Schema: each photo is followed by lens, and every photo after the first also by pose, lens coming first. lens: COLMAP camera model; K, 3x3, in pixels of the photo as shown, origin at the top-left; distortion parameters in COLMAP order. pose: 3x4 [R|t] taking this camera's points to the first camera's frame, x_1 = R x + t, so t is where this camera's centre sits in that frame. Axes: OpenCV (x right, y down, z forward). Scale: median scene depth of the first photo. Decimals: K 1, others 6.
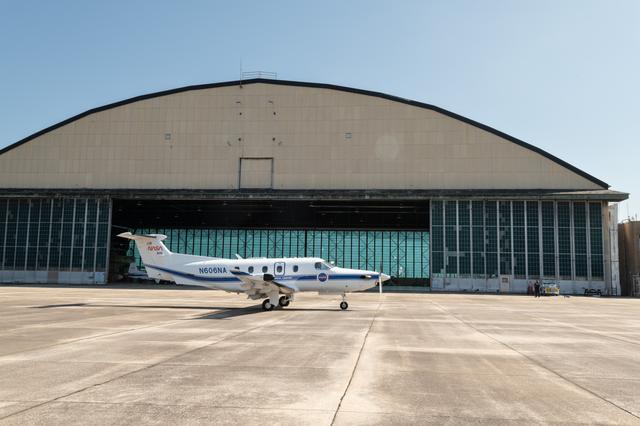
lens RADIAL K [[554.5, 0, 336.8], [0, 554.5, 216.7], [0, 0, 1]] dist [0.103820, -0.159599]
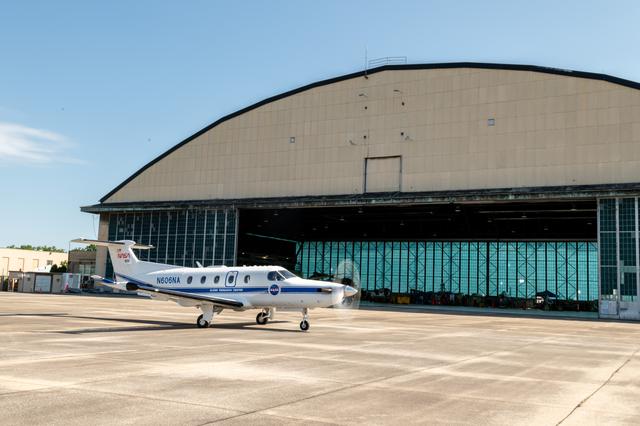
lens RADIAL K [[632.9, 0, 336.5], [0, 632.9, 222.6], [0, 0, 1]] dist [0.074191, -0.013787]
pose [[0.934098, -0.020595, -0.356423, 0.139757], [0.017173, 0.999771, -0.012764, 0.008104], [0.356605, 0.005802, 0.934237, 0.053790]]
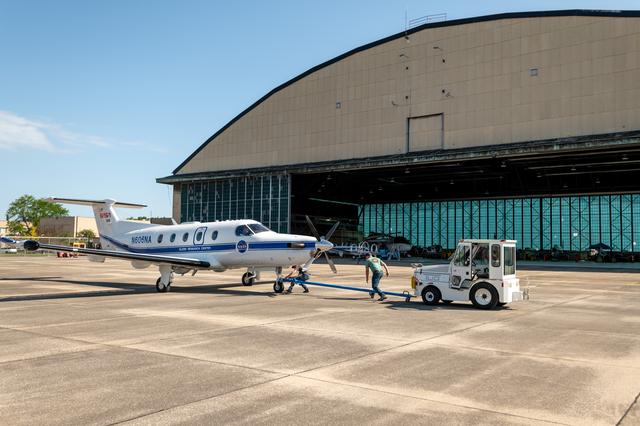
lens RADIAL K [[554.5, 0, 336.8], [0, 554.5, 216.7], [0, 0, 1]] dist [0.103820, -0.159599]
pose [[0.880633, -0.033565, -0.472609, 0.146599], [0.054228, 0.998073, 0.030162, 0.019716], [0.470686, -0.052191, 0.880756, 0.152240]]
